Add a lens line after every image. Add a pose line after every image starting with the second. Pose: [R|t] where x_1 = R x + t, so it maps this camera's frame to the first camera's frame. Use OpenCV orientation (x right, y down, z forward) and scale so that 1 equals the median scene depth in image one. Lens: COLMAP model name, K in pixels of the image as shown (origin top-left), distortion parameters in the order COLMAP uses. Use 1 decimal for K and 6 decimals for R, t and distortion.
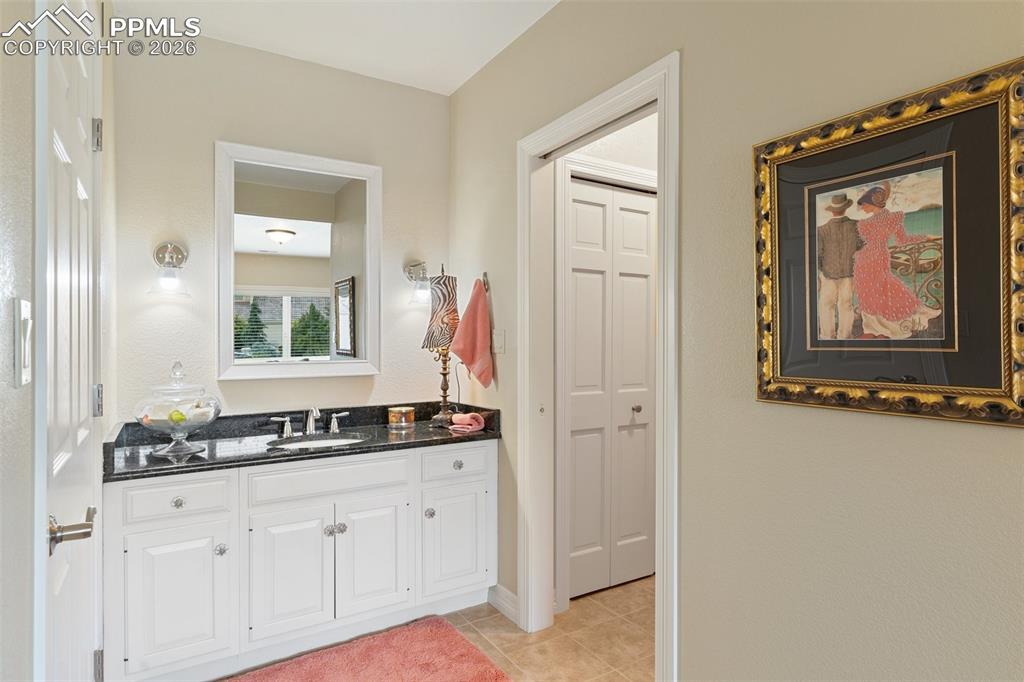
lens RADIAL K [[574.3, 0, 513.3], [0, 574.3, 339.0], [0, 0, 1]] dist [-0.004302, -0.000172]
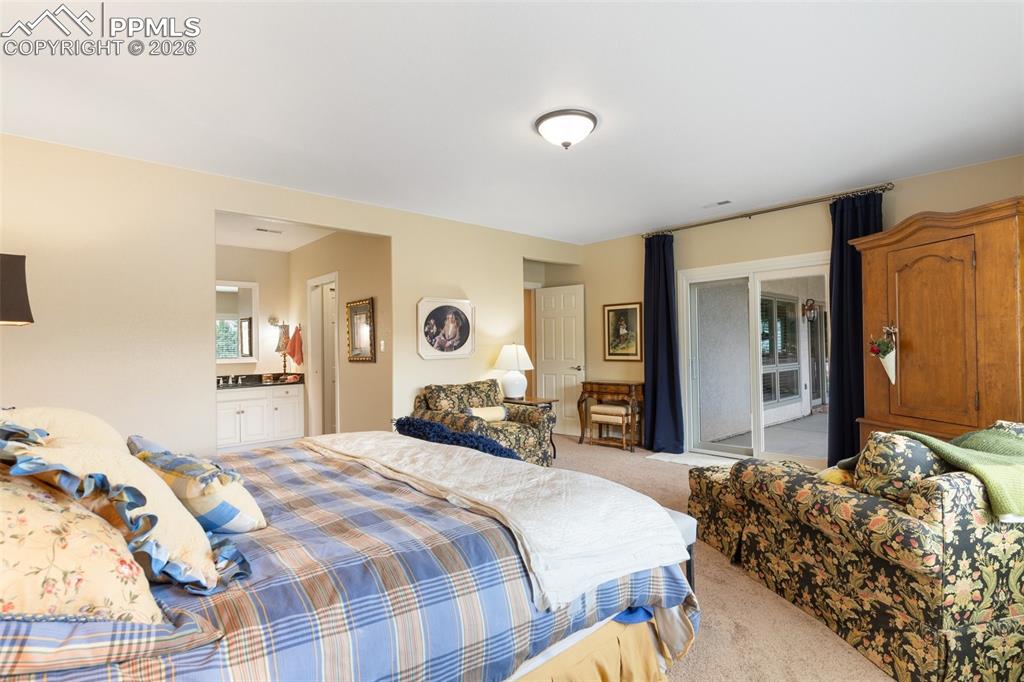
lens RADIAL K [[495.3, 0, 511.6], [0, 495.3, 346.9], [0, 0, 1]] dist [-0.001200, -0.000546]
pose [[0.979889, -0.009331, 0.199327, 0.472411], [0.008392, 0.999949, 0.005557, -0.011807], [-0.199369, -0.003773, 0.979917, -1.517825]]
